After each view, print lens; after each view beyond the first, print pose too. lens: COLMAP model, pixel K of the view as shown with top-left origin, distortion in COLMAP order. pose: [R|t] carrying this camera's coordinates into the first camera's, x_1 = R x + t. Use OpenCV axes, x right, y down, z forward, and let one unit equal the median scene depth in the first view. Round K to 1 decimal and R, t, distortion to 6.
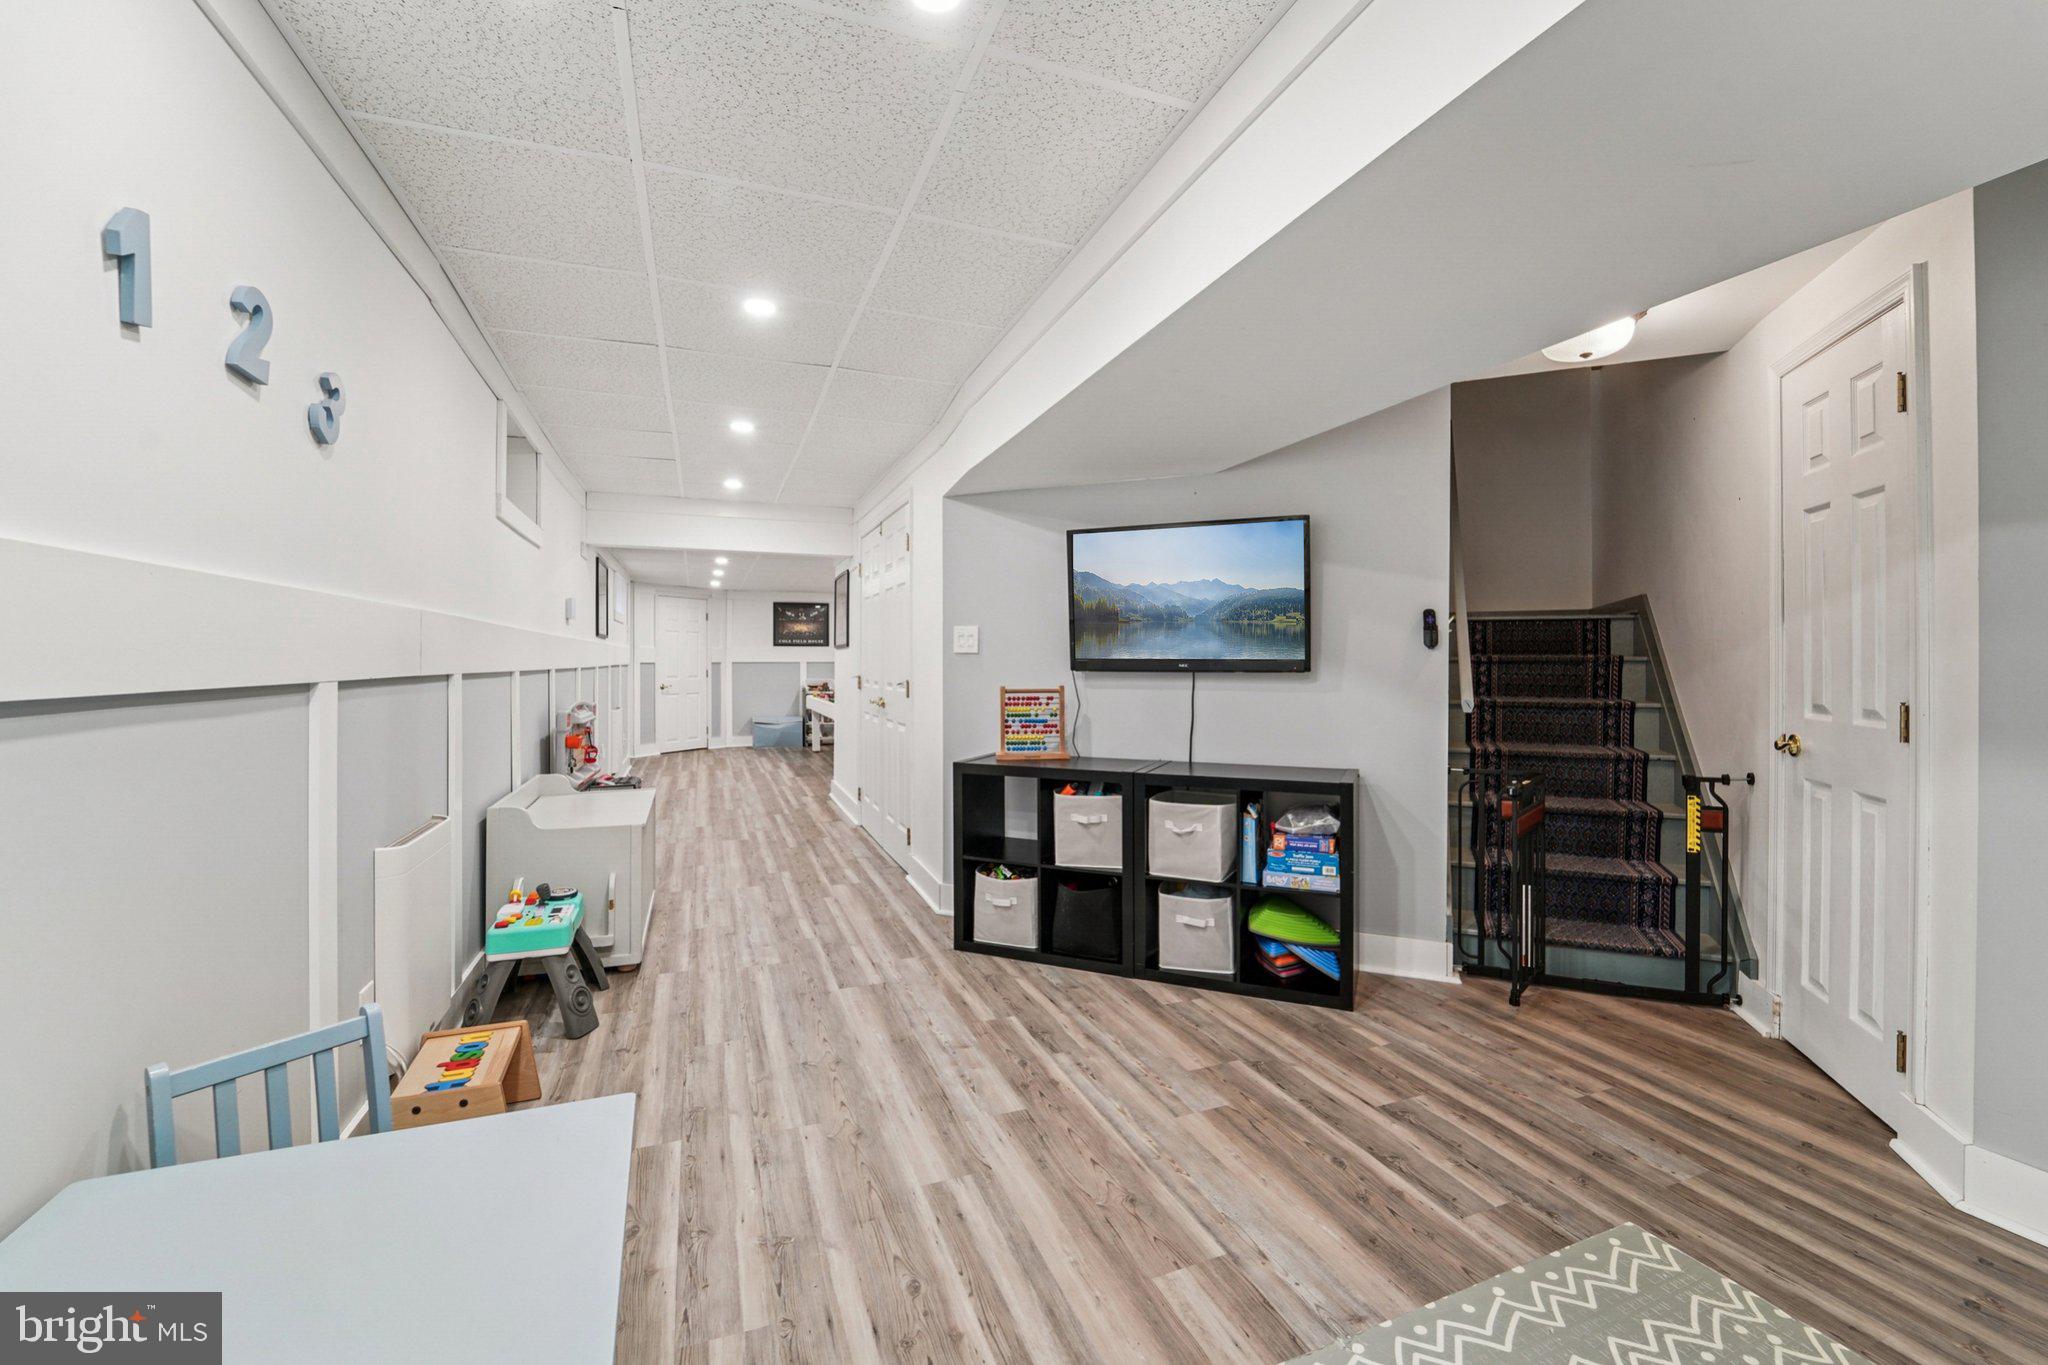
lens RADIAL K [[834.7, 0, 1019.1], [0, 834.7, 674.0], [0, 0, 1]] dist [-0.014877, 0.001491]
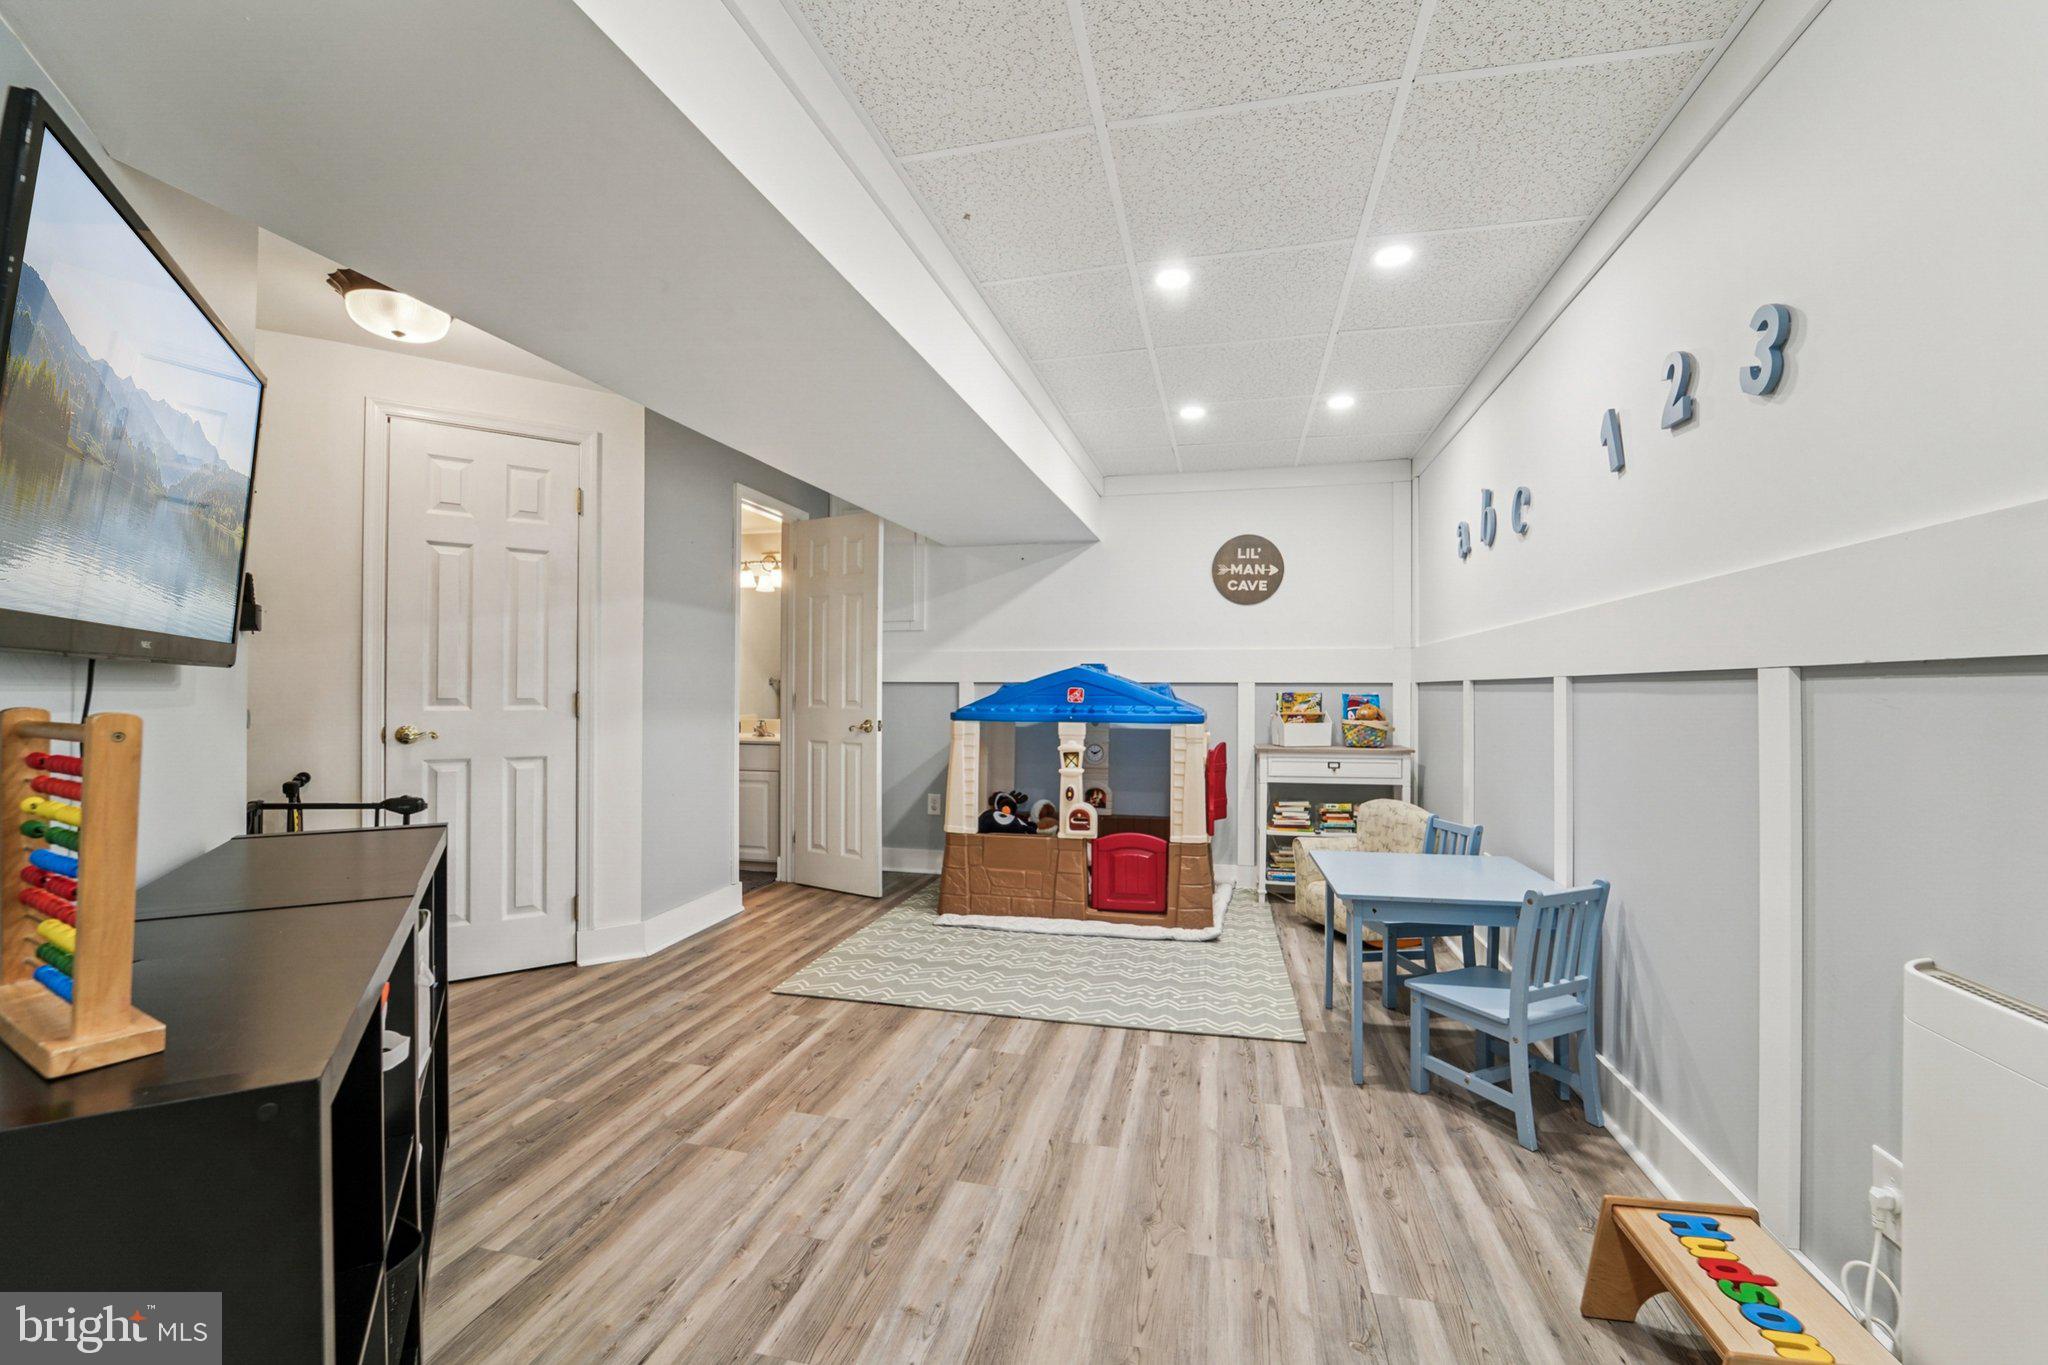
lens RADIAL K [[834.7, 0, 1023.3], [0, 834.7, 675.9], [0, 0, 1]] dist [-0.014877, 0.001491]
pose [[-0.826009, 0.008578, 0.563591, -0.607042], [0.007967, 0.999962, -0.003543, 0.012926], [-0.563600, 0.001564, -0.826046, 1.898525]]
